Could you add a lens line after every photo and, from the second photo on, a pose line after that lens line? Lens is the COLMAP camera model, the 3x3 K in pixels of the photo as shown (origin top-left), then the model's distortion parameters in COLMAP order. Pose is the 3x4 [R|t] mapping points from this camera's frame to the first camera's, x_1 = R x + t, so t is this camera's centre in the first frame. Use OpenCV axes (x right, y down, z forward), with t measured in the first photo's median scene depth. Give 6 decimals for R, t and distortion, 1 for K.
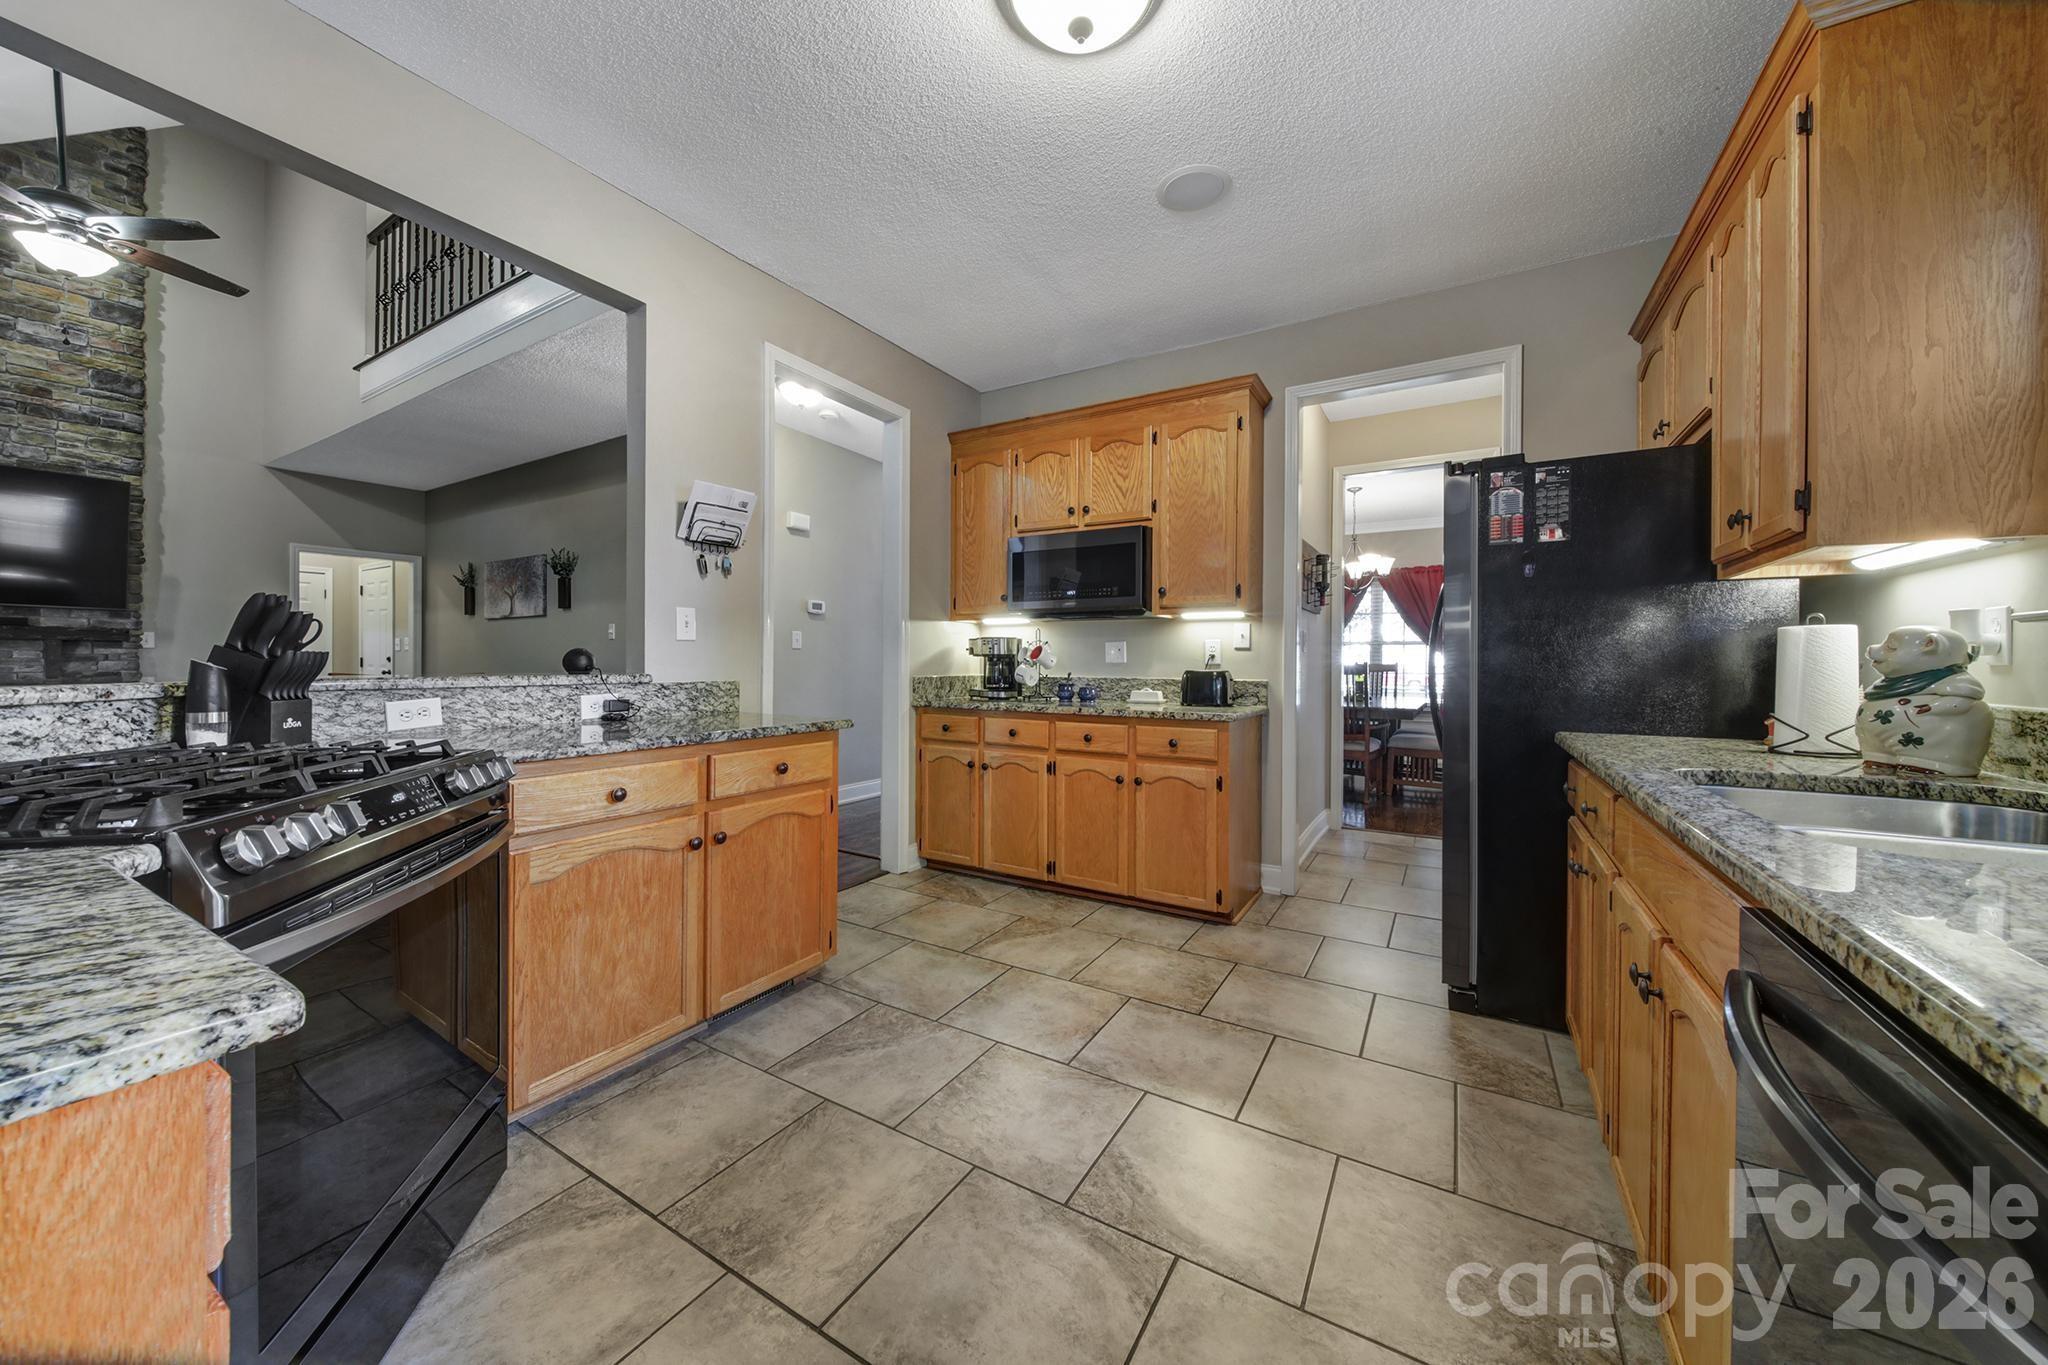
lens RADIAL K [[728.4, 0, 1019.0], [0, 728.4, 667.1], [0, 0, 1]] dist [-0.001583, -0.000318]
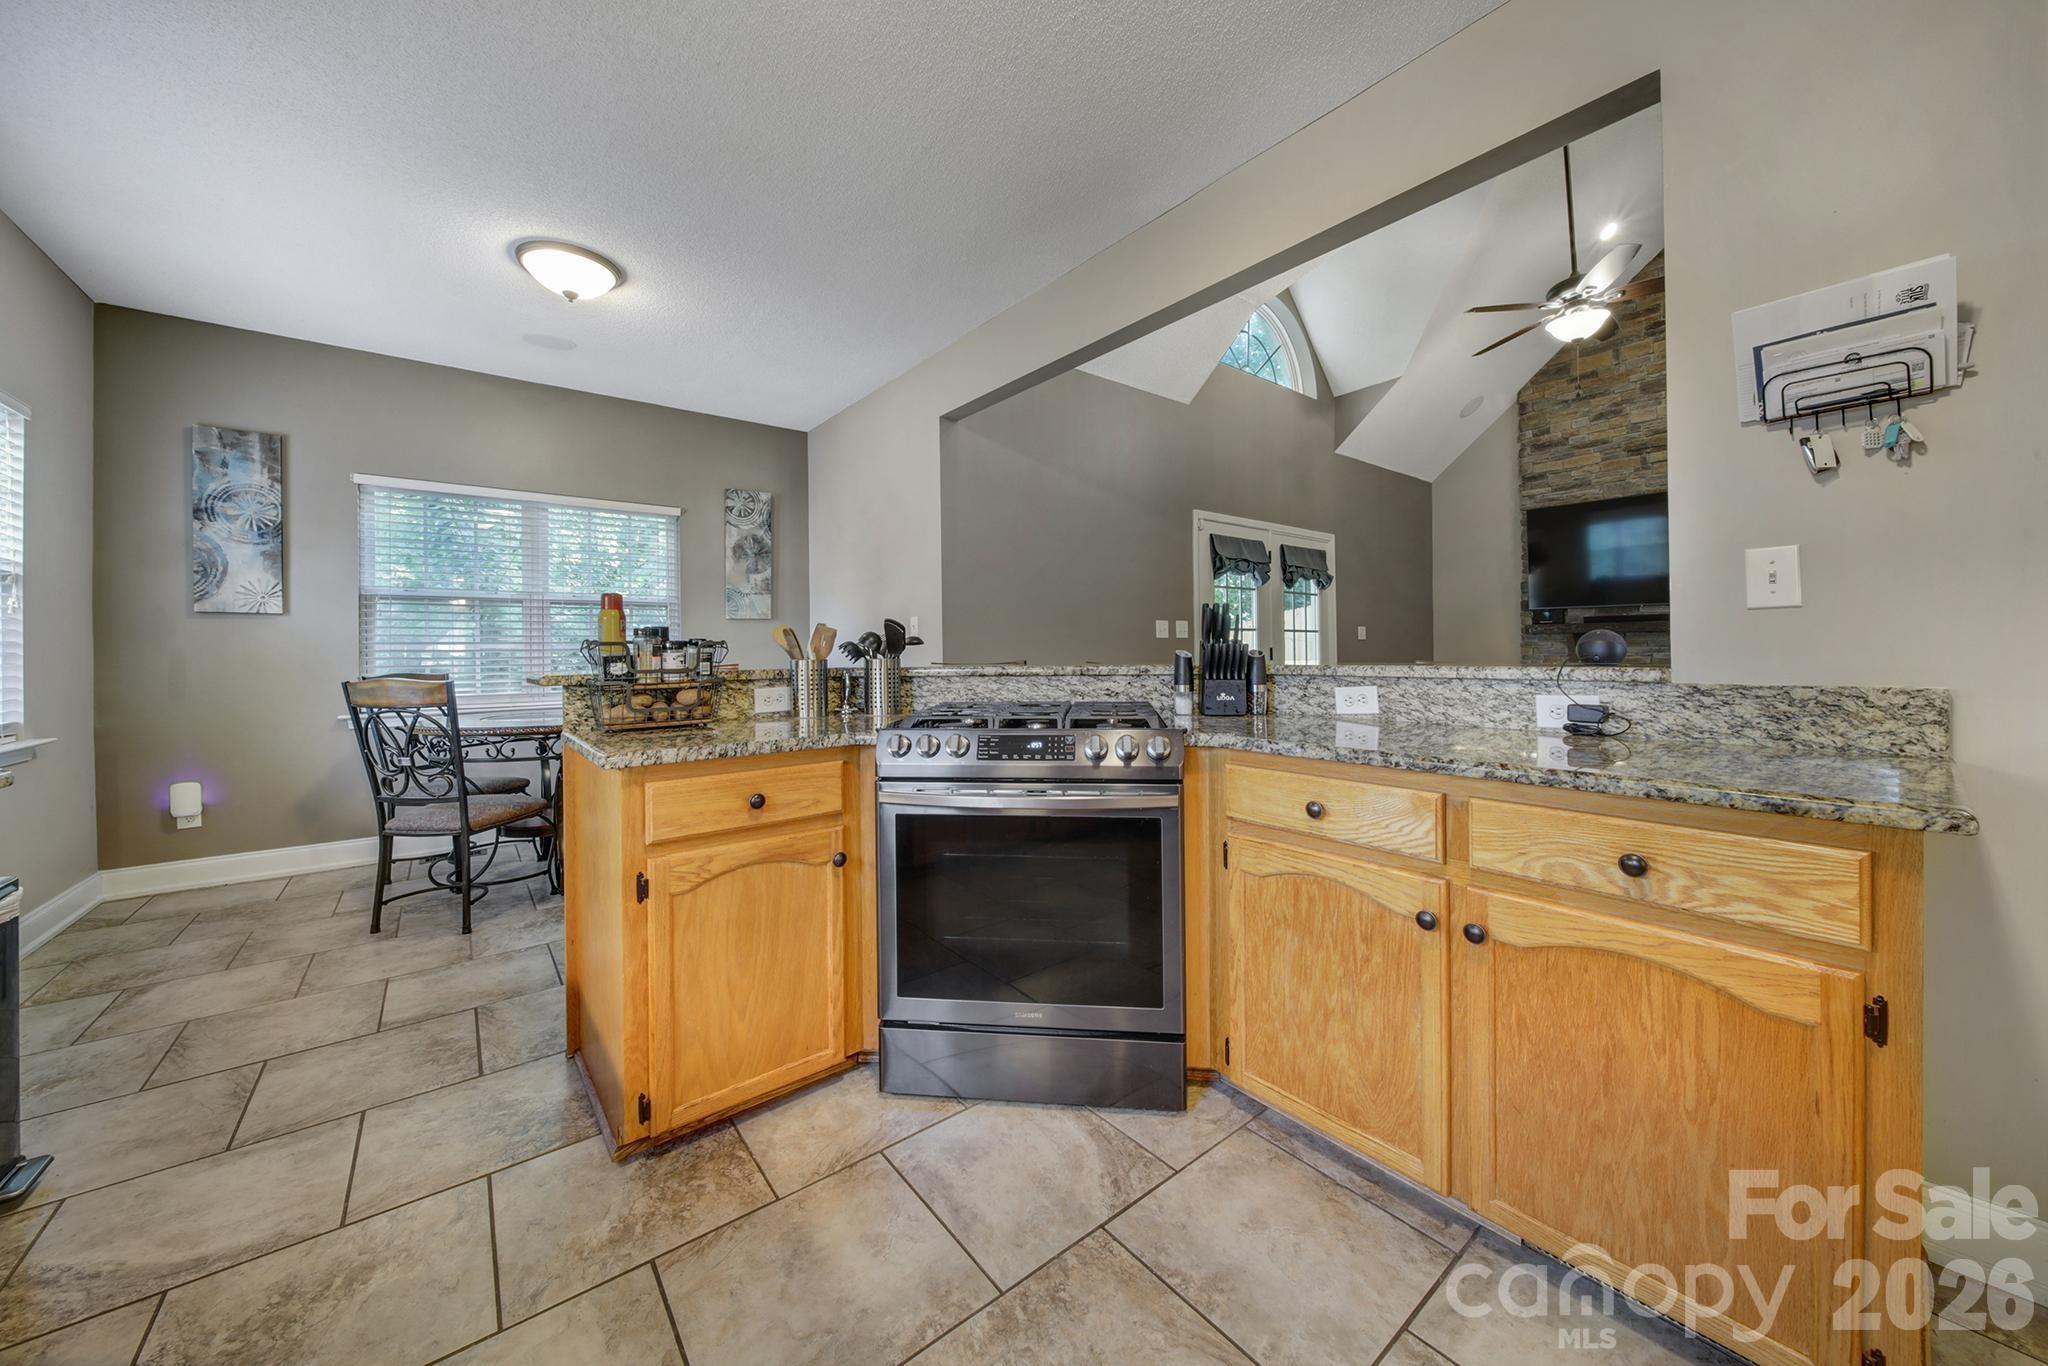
lens RADIAL K [[728.4, 0, 1033.2], [0, 728.4, 653.0], [0, 0, 1]] dist [-0.001583, -0.000318]
pose [[-0.348010, -0.000317, -0.937491, 0.299685], [-0.001490, 0.999999, 0.000214, -0.003200], [0.937490, 0.001471, -0.348010, 0.859702]]
